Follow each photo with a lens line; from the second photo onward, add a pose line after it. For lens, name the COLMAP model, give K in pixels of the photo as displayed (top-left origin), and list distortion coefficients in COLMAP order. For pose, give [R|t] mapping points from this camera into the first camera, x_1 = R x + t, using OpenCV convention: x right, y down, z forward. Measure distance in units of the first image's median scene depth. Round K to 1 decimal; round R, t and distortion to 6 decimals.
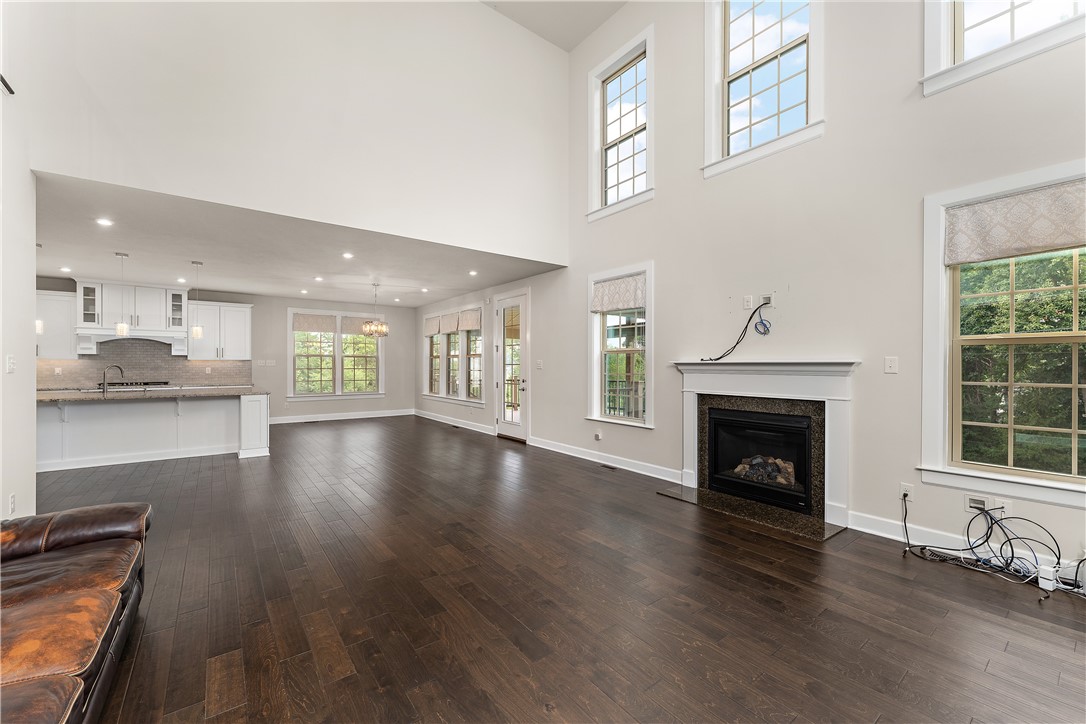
lens RADIAL K [[431.7, 0, 541.7], [0, 431.7, 364.9], [0, 0, 1]] dist [0.000206, -0.000107]
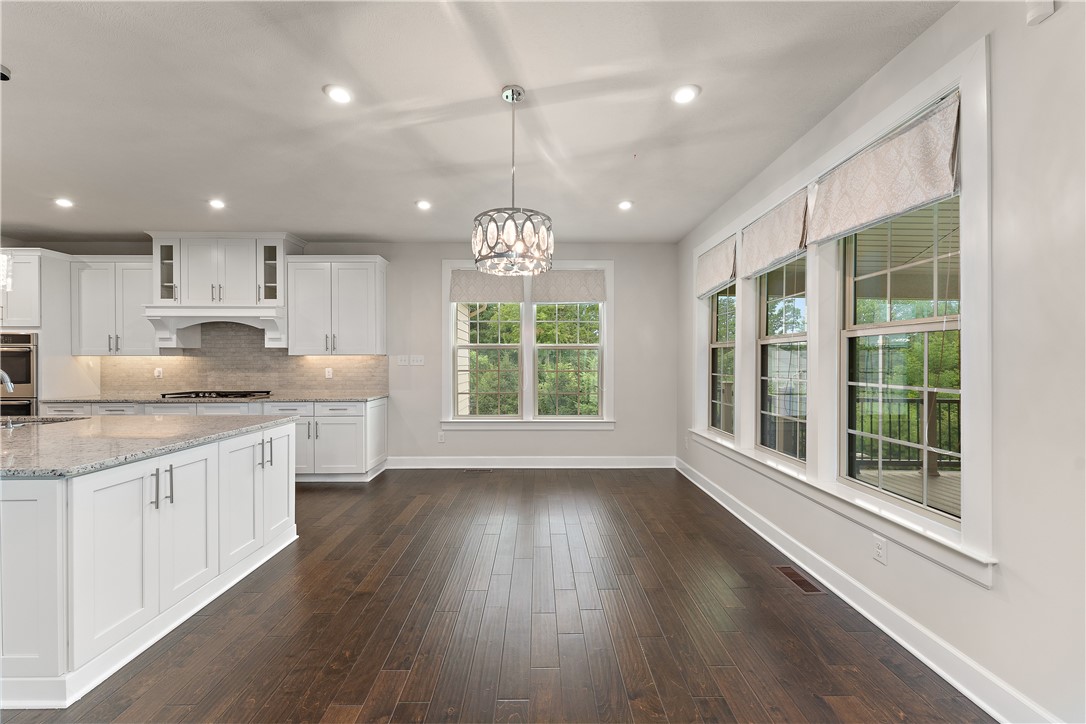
lens RADIAL K [[430.3, 0, 540.9], [0, 430.3, 363.3], [0, 0, 1]] dist [0.000619, 0.000080]
pose [[0.804448, -0.000565, -0.594022, -0.200753], [0.001130, 0.999999, 0.000579, -0.001021], [0.594022, -0.001137, 0.804448, 0.799877]]
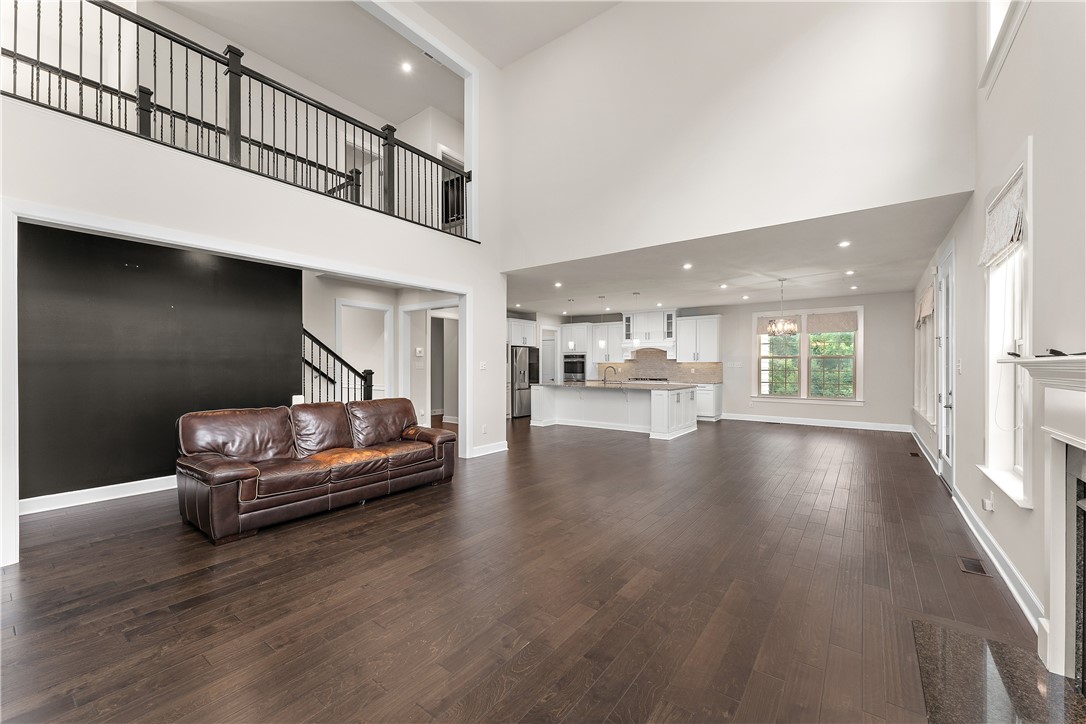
lens RADIAL K [[431.7, 0, 541.7], [0, 431.7, 364.9], [0, 0, 1]] dist [0.000206, -0.000107]
pose [[0.274396, -0.002338, -0.961614, 0.373545], [-0.002156, 0.999993, -0.003047, 0.000027], [0.961614, 0.002909, 0.274389, 0.262547]]
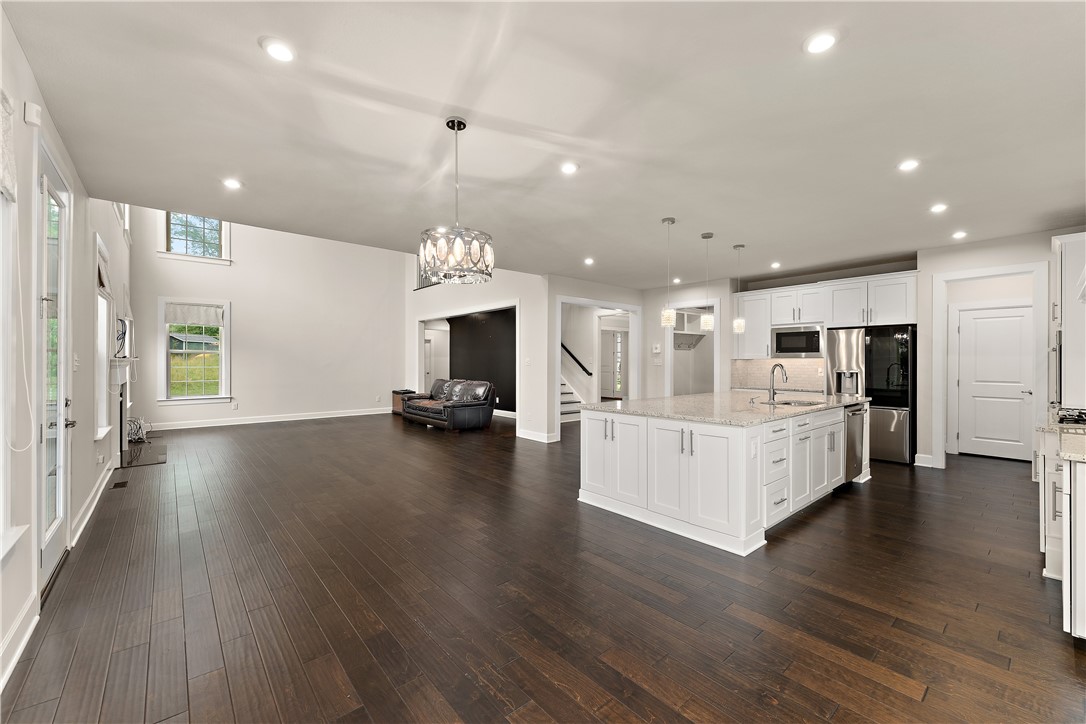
lens RADIAL K [[436.9, 0, 543.0], [0, 436.9, 362.0], [0, 0, 1]] dist [0.002285, 0.000166]
pose [[-0.997907, -0.002971, -0.064599, -0.443950], [-0.003195, 0.999989, 0.003369, -0.003858], [0.064588, 0.003568, -0.997906, 1.384640]]
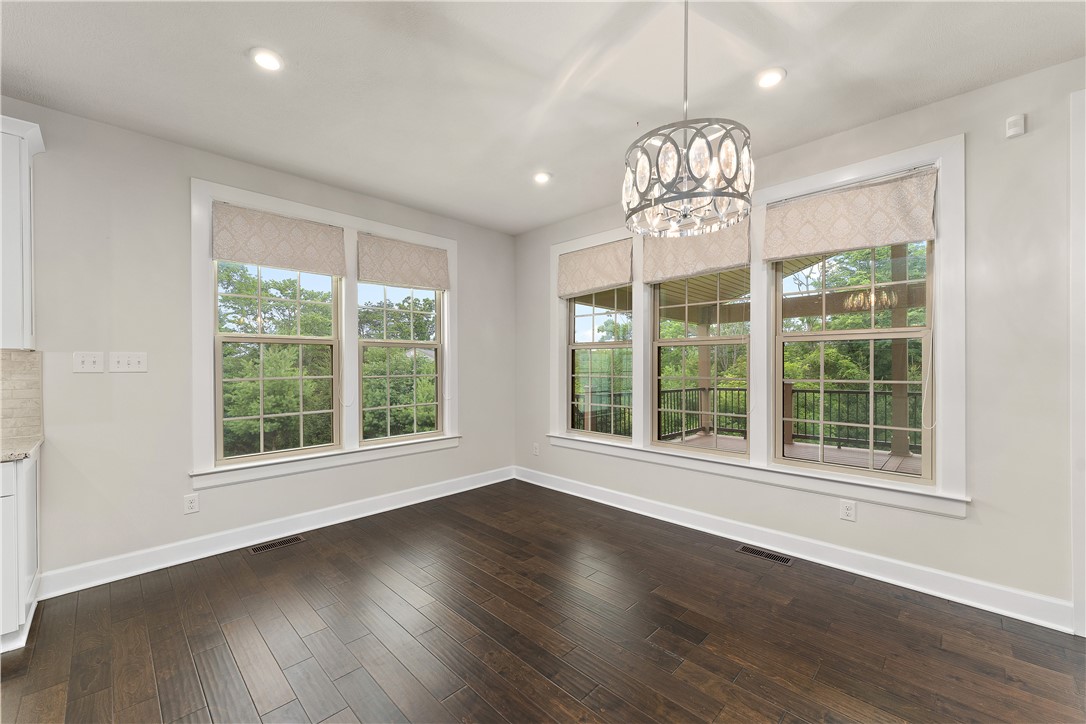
lens RADIAL K [[431.7, 0, 541.7], [0, 431.7, 364.9], [0, 0, 1]] dist [0.000206, -0.000107]
pose [[0.989236, -0.007148, 0.146156, -0.495764], [0.006940, 0.999974, 0.001931, -0.001601], [-0.146166, -0.000896, 0.989260, 0.843033]]
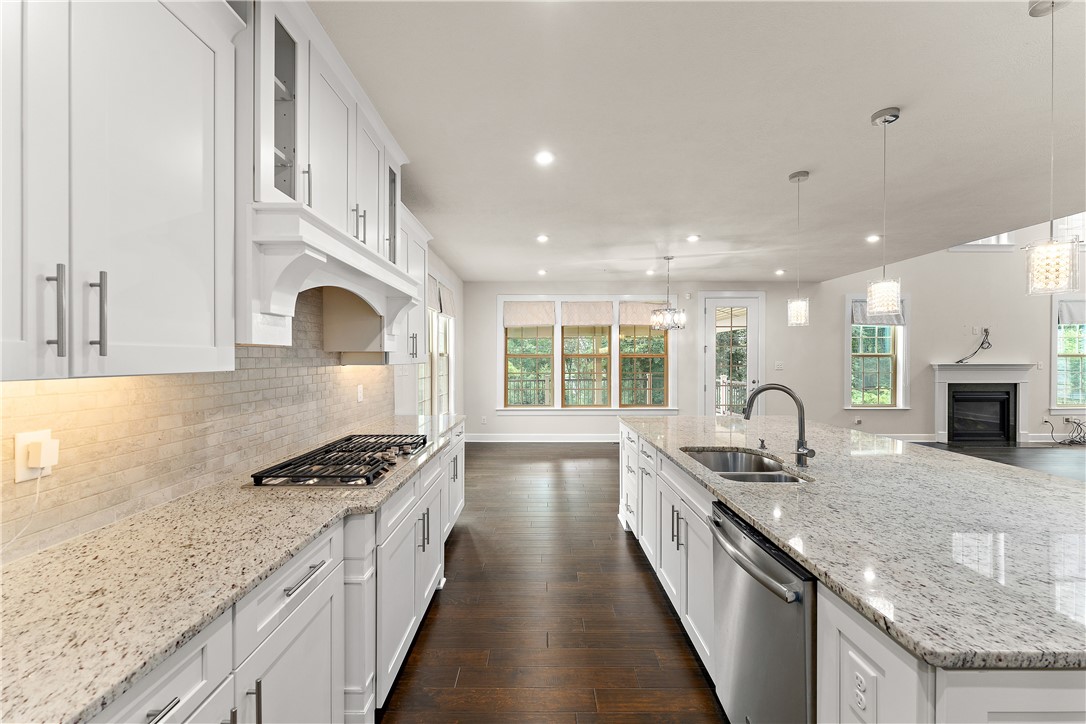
lens RADIAL K [[431.9, 0, 541.2], [0, 431.9, 360.1], [0, 0, 1]] dist [0.000920, 0.000295]
pose [[0.599063, -0.003914, 0.800692, -1.127433], [0.003720, 0.999991, 0.002105, -0.017780], [-0.800693, 0.001717, 0.599073, 0.762483]]
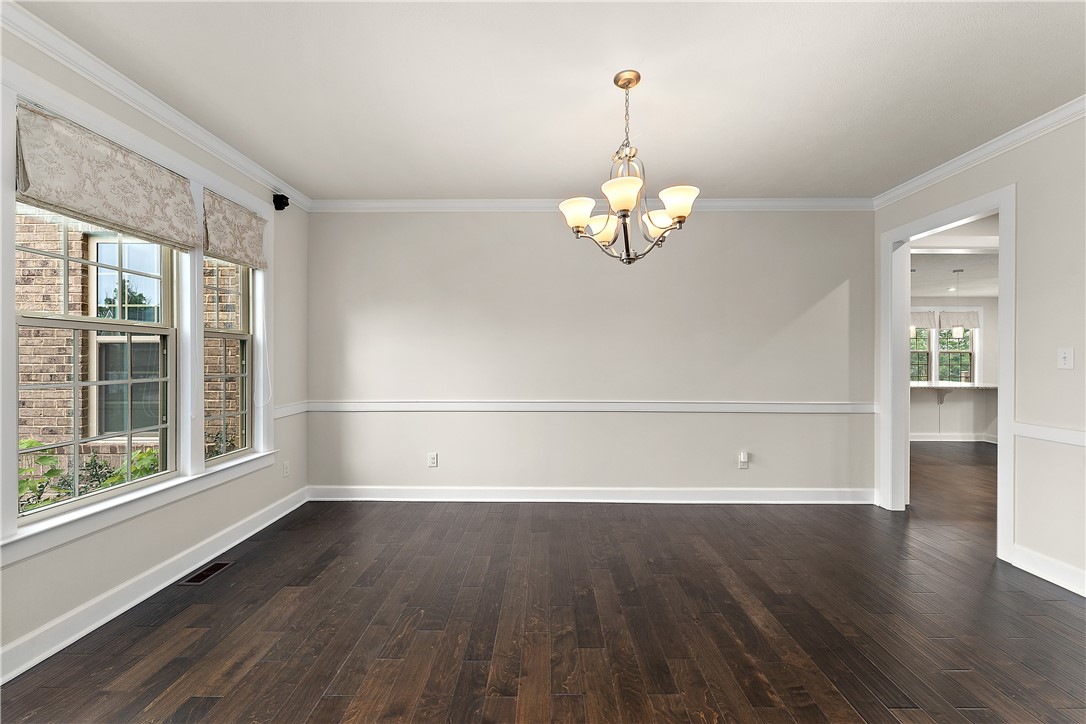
lens RADIAL K [[431.9, 0, 541.2], [0, 431.9, 360.1], [0, 0, 1]] dist [0.000920, 0.000295]
pose [[0.791971, -0.000101, -0.610558, -0.790319], [-0.000977, 0.999998, -0.001433, 0.000834], [0.610557, 0.001732, 0.791970, -0.465016]]
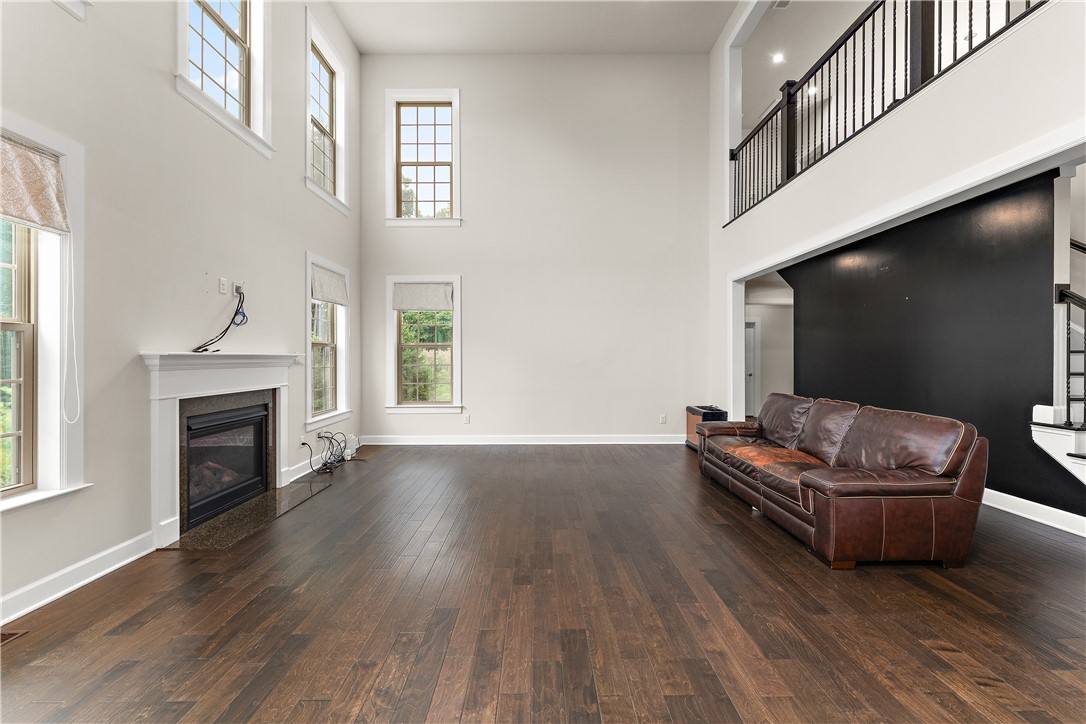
lens RADIAL K [[431.9, 0, 541.2], [0, 431.9, 360.1], [0, 0, 1]] dist [0.000920, 0.000295]
pose [[-0.802411, -0.003834, 0.596759, -0.311273], [0.001642, 0.999961, 0.008633, -0.000533], [-0.596770, 0.007907, -0.802374, 0.736672]]
